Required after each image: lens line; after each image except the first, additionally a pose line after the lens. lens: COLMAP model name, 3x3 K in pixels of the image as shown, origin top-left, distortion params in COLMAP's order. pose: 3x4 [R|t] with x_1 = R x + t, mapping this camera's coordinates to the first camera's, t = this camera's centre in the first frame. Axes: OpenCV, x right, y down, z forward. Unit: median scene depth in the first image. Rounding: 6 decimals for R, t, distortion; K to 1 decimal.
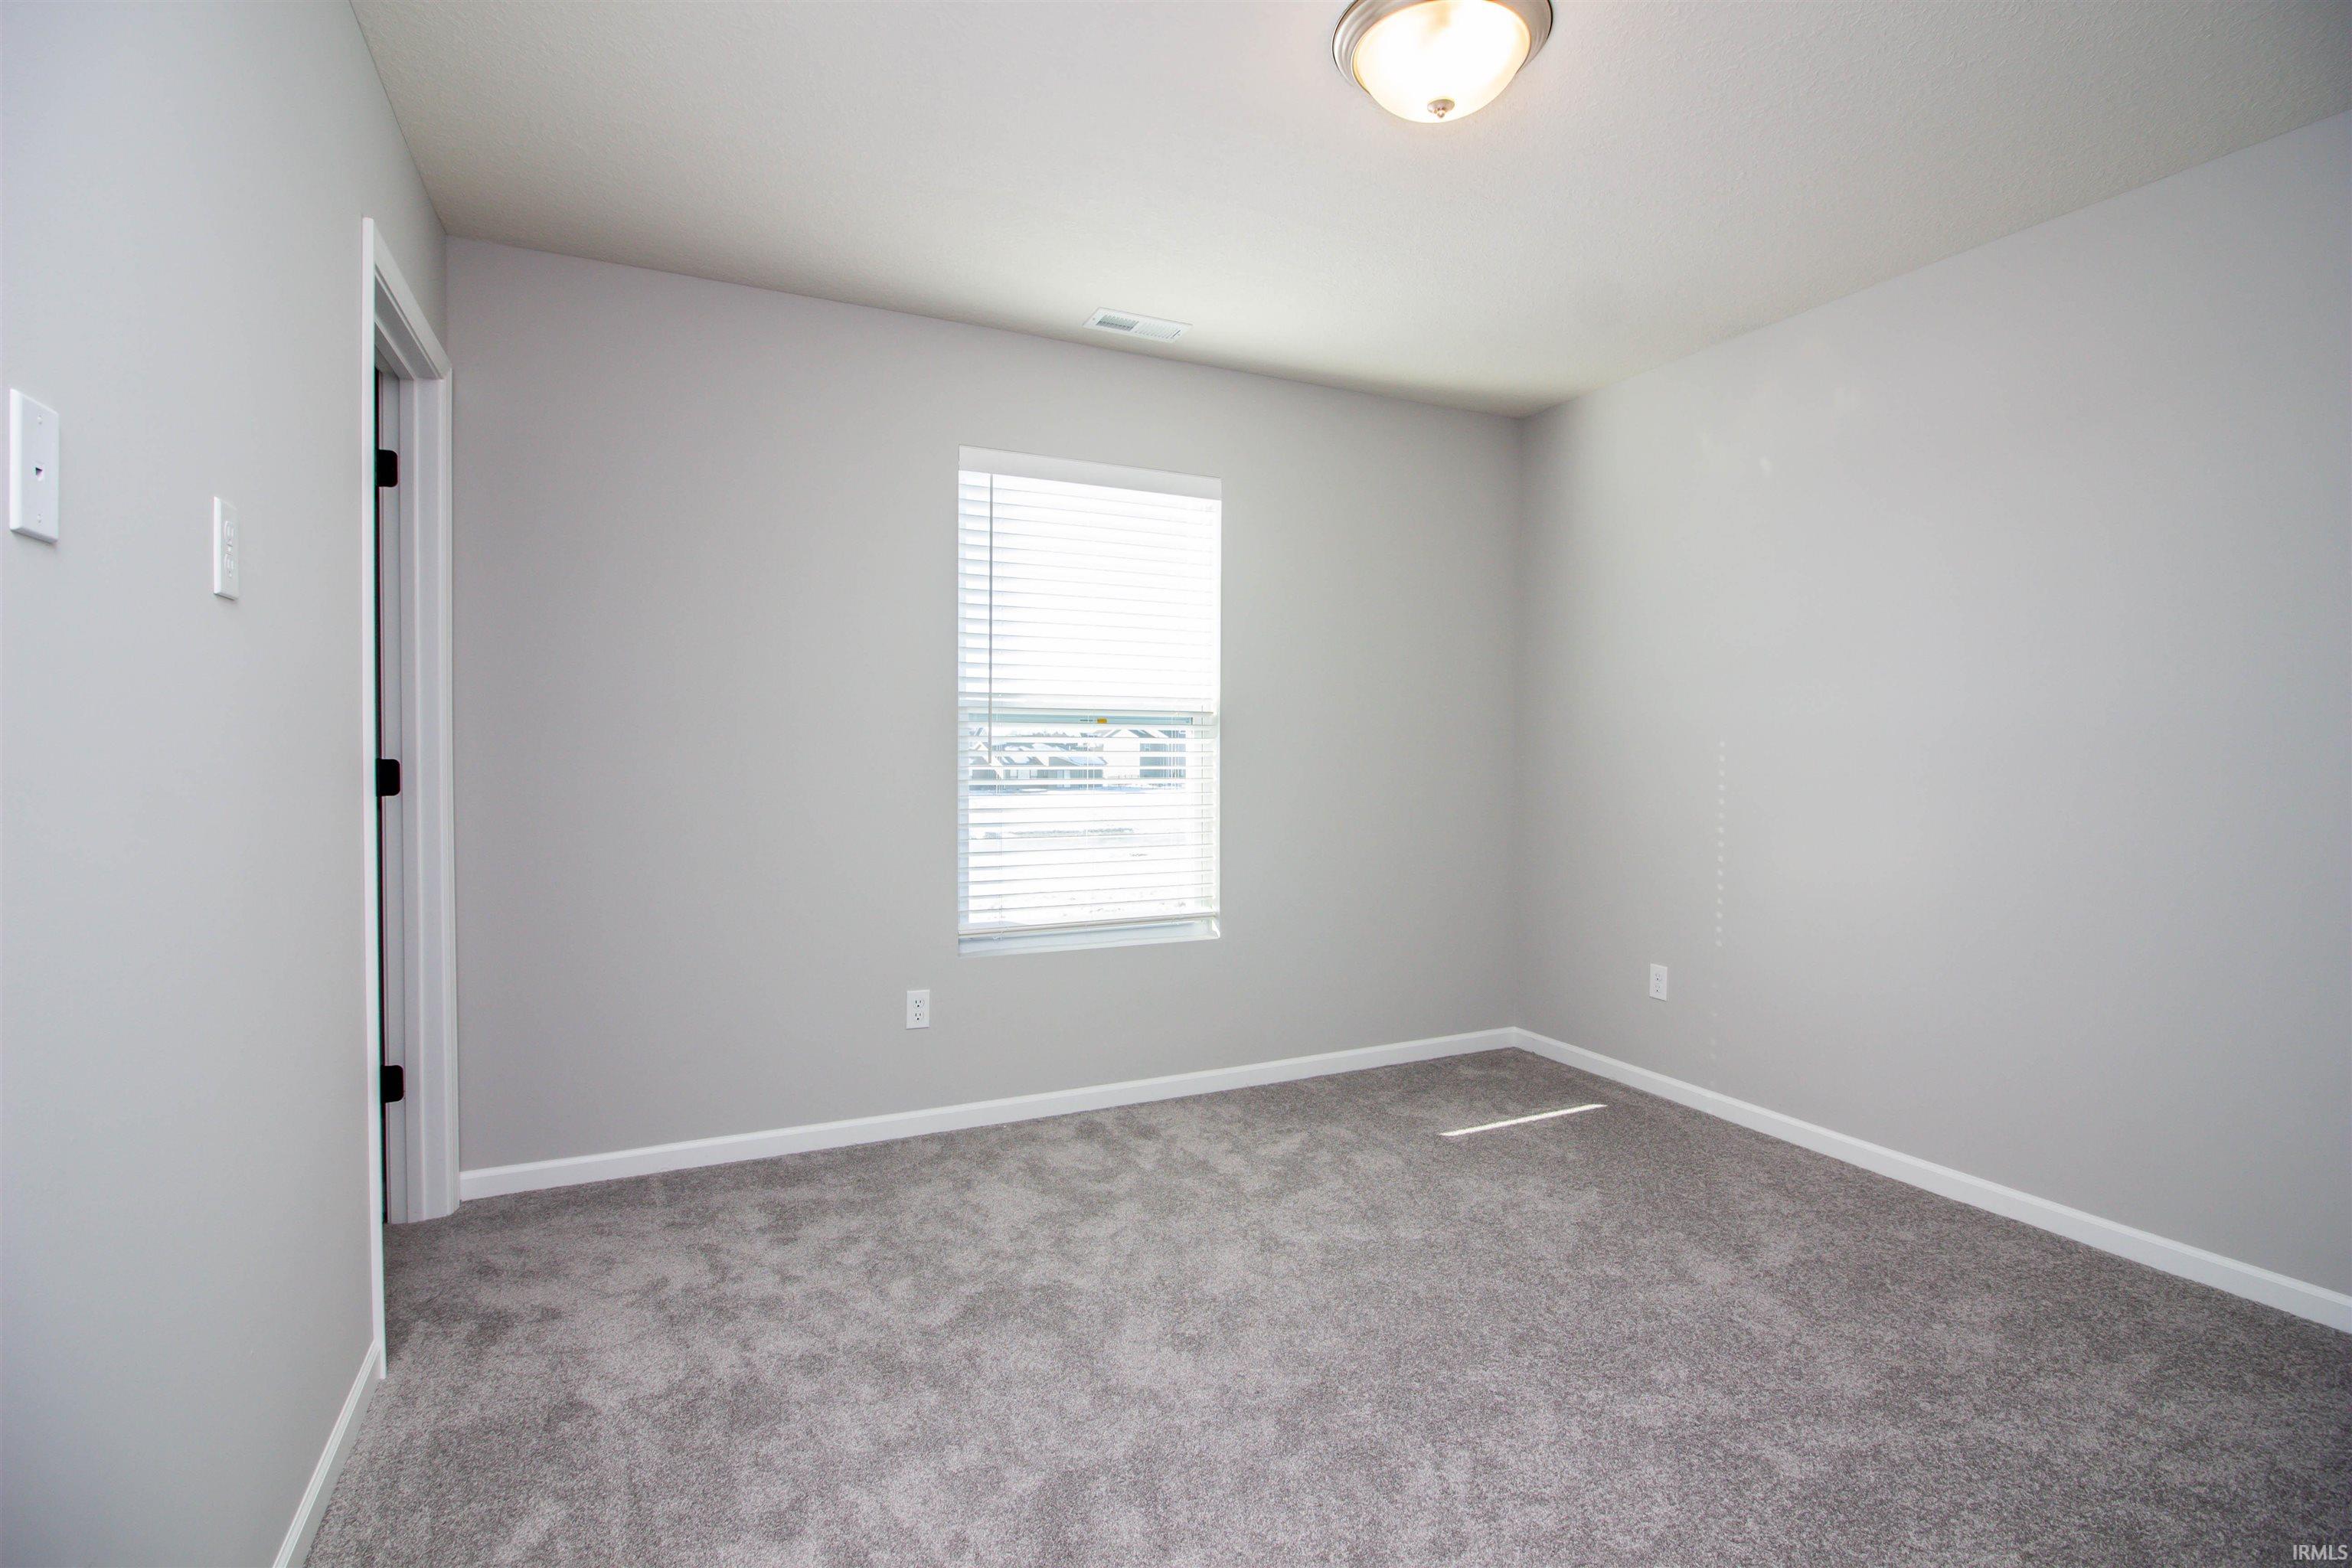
lens RADIAL K [[1105.0, 0, 1202.5], [0, 1105.0, 770.0], [0, 0, 1]] dist [-0.008414, -0.009682]
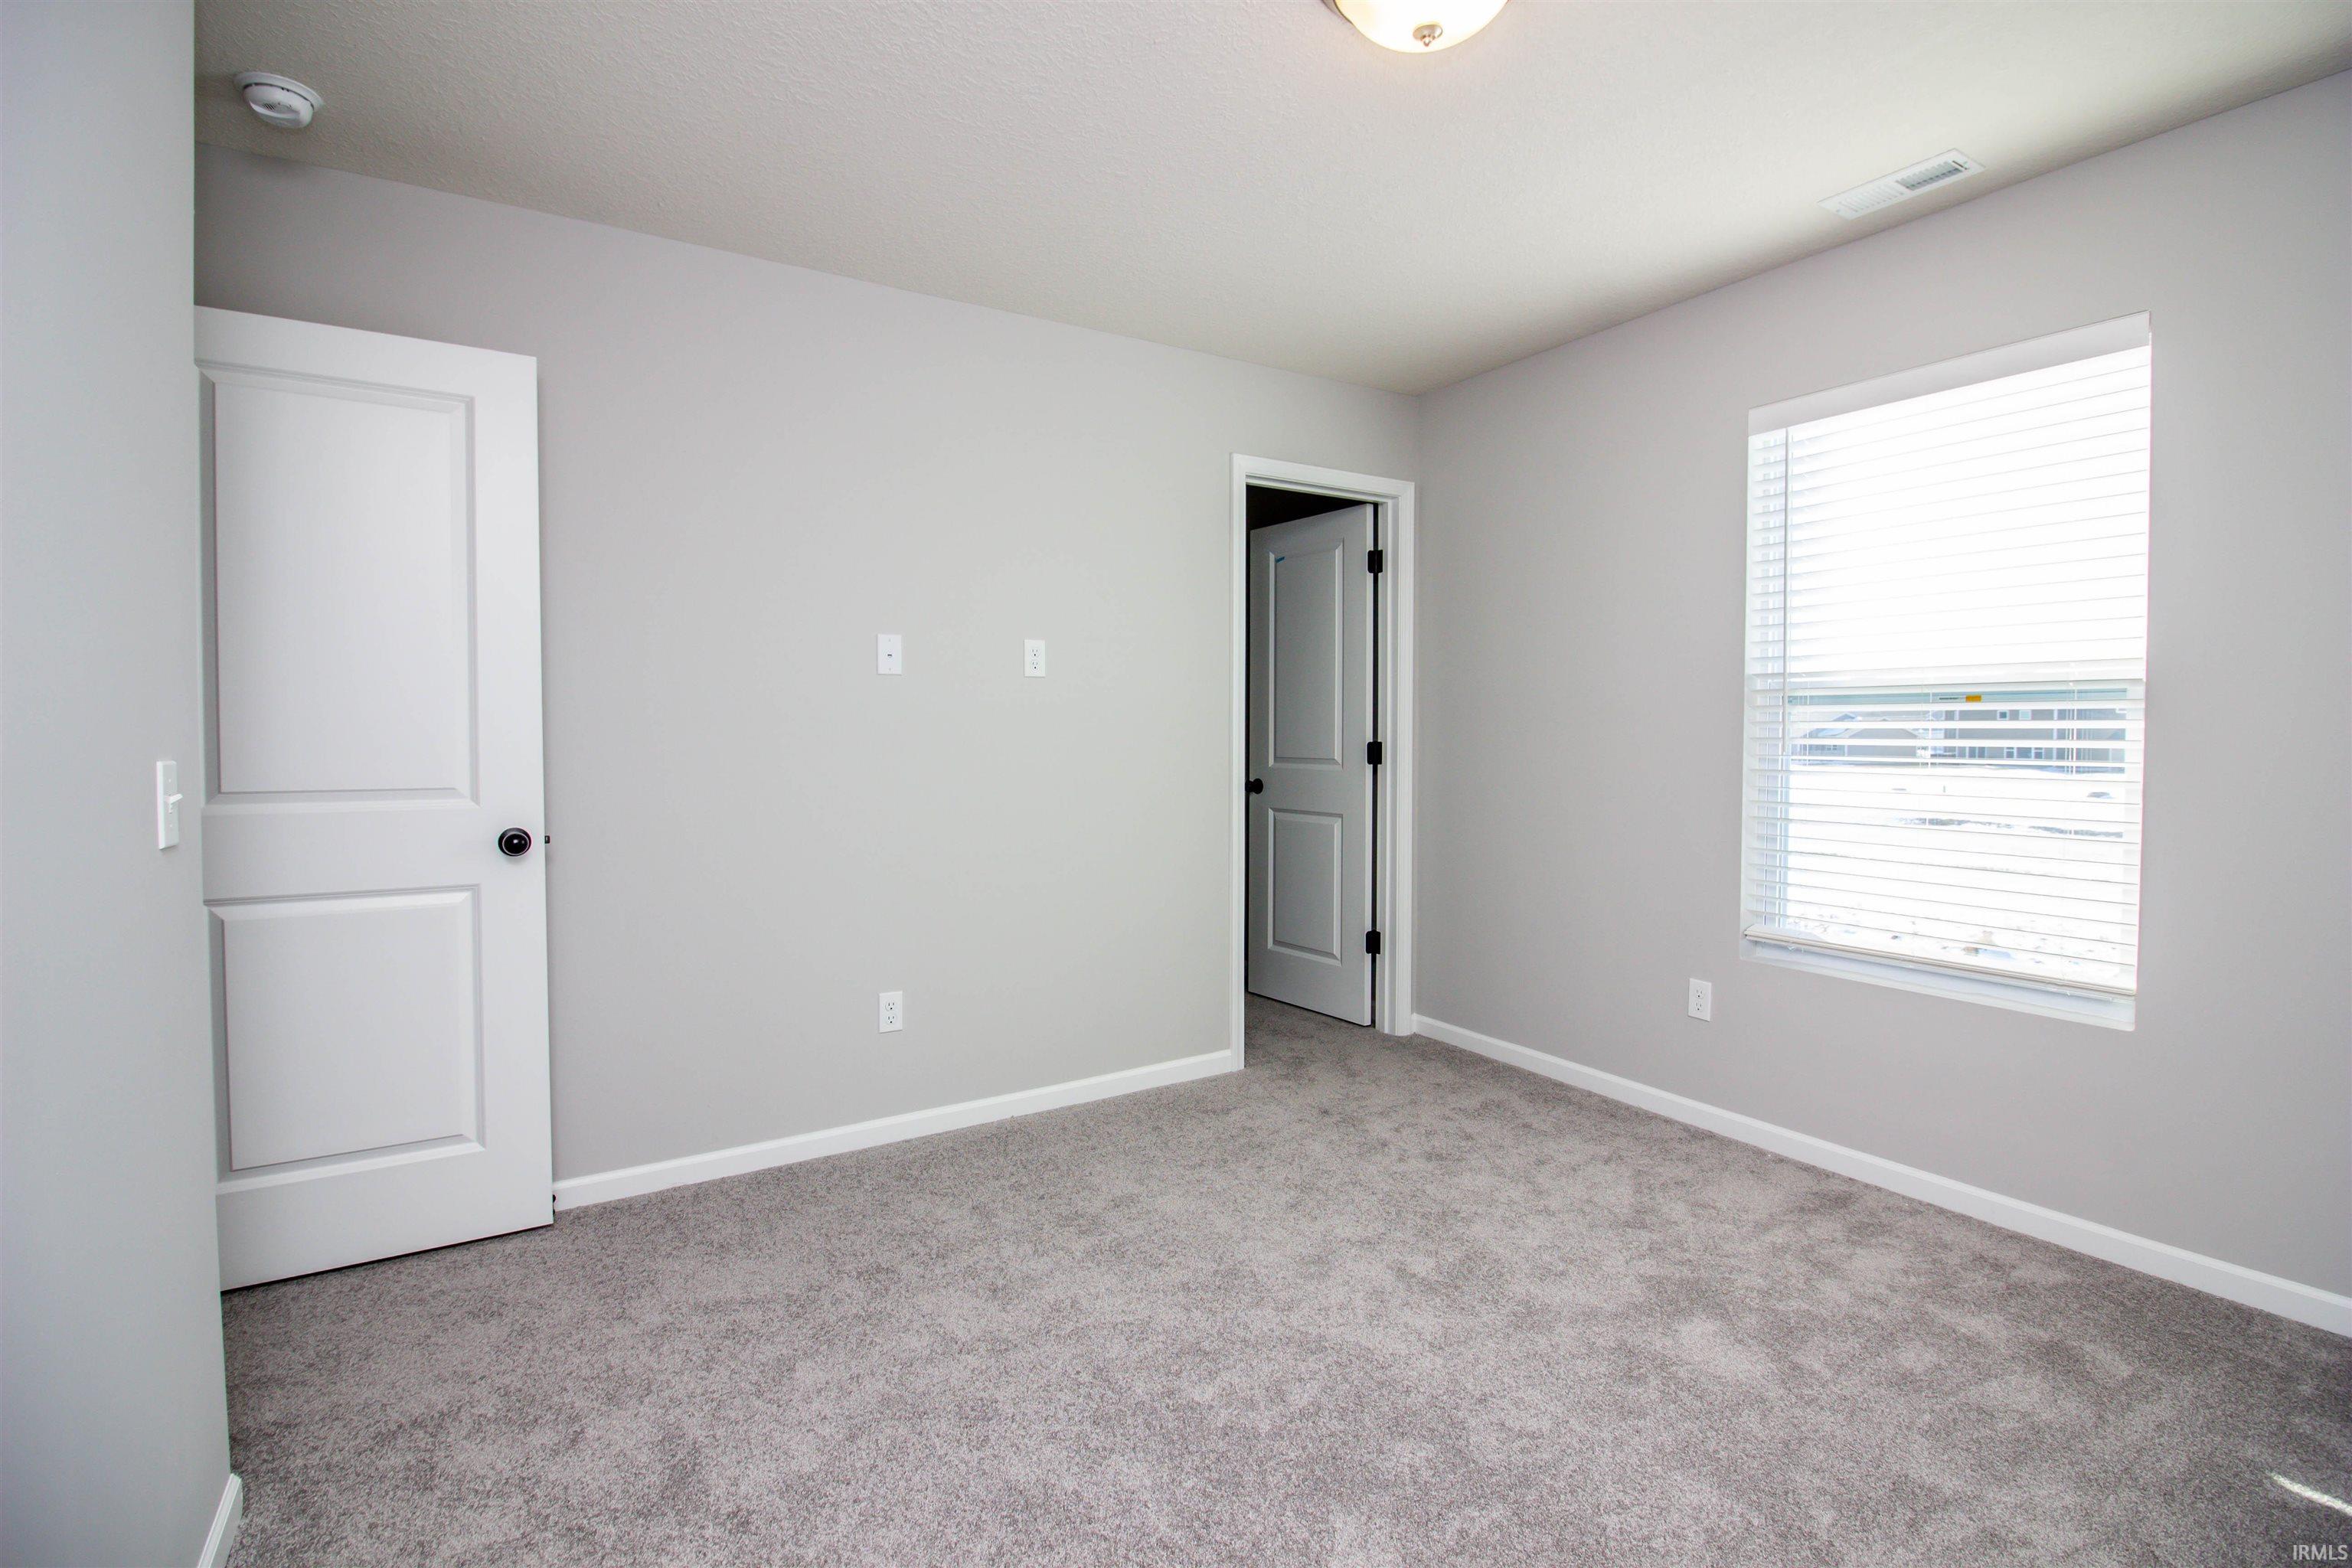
lens RADIAL K [[1105.0, 0, 1177.0], [0, 1105.0, 770.5], [0, 0, 1]] dist [-0.008414, -0.009682]
pose [[0.091724, 0.029202, -0.995356, 0.667380], [-0.026474, 0.999288, 0.026878, -0.001441], [0.995432, 0.023886, 0.092432, 0.436529]]
